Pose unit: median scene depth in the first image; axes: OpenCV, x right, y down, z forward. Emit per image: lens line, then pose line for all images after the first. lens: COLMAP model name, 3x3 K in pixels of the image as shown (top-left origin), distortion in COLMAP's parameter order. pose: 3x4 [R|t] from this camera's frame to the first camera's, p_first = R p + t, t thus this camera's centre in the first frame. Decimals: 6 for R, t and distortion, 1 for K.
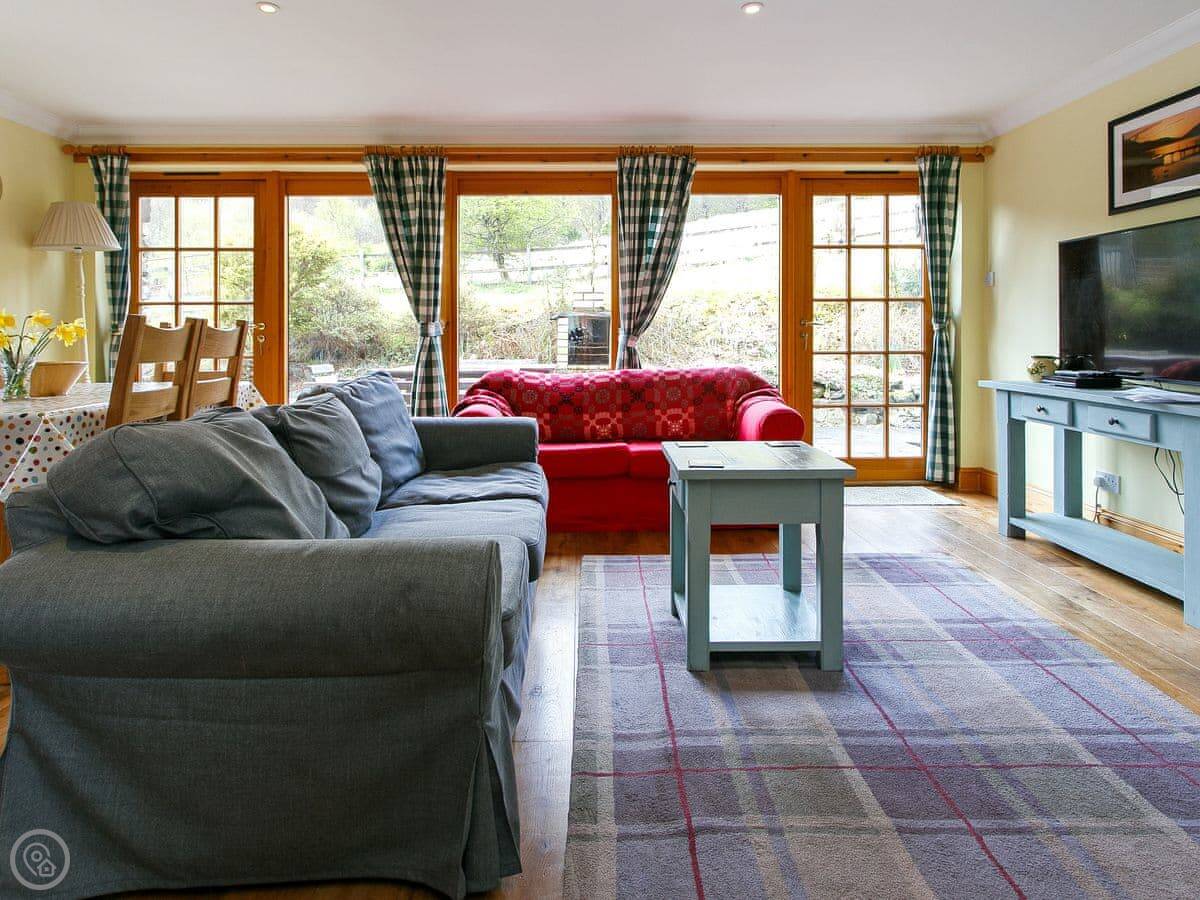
lens RADIAL K [[791.8, 0, 574.6], [0, 791.8, 350.3], [0, 0, 1]] dist [0.001365, 0.004676]
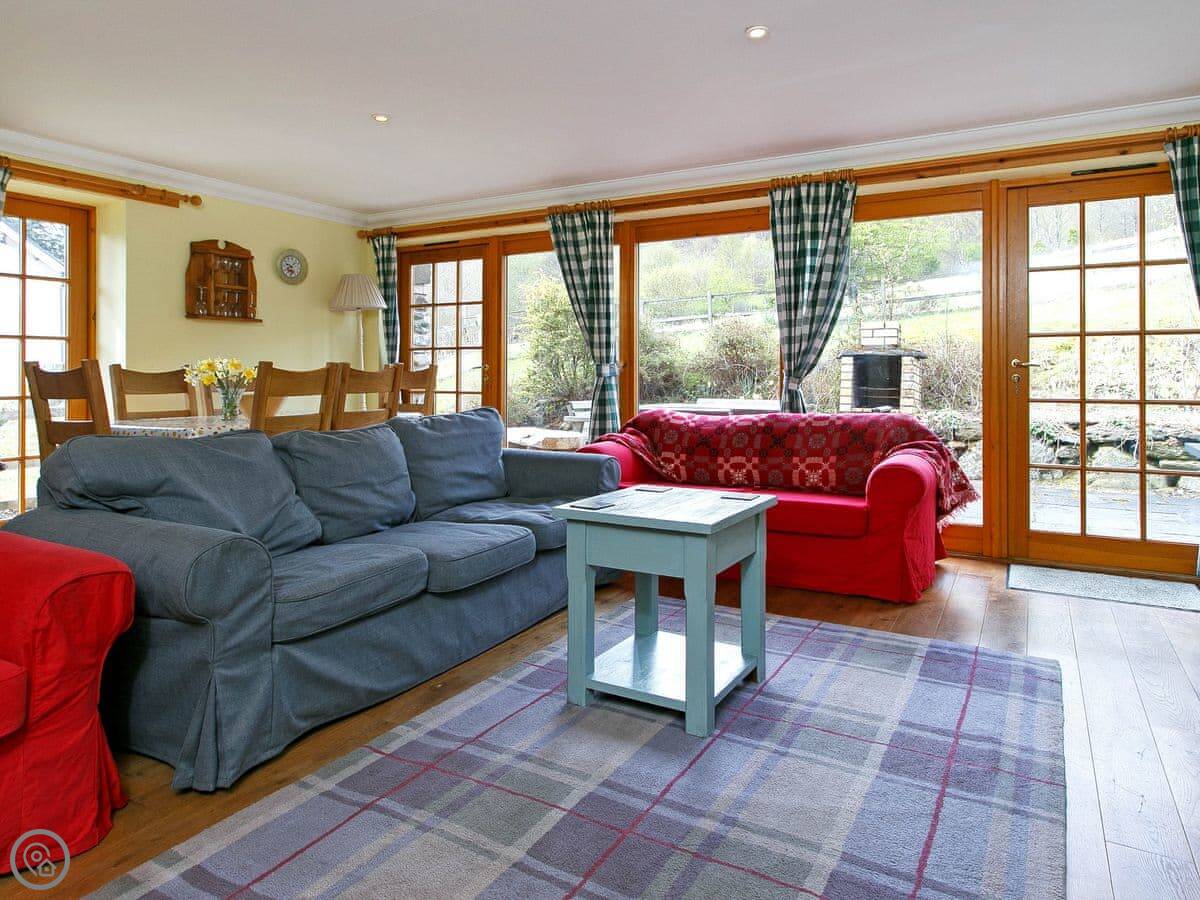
lens RADIAL K [[791.8, 0, 547.9], [0, 791.8, 384.2], [0, 0, 1]] dist [0.001365, 0.004676]
pose [[0.845365, 0.012136, -0.534052, 0.339720], [-0.014491, 0.999895, -0.000216, -0.006418], [0.533993, 0.007921, 0.845452, 0.050900]]
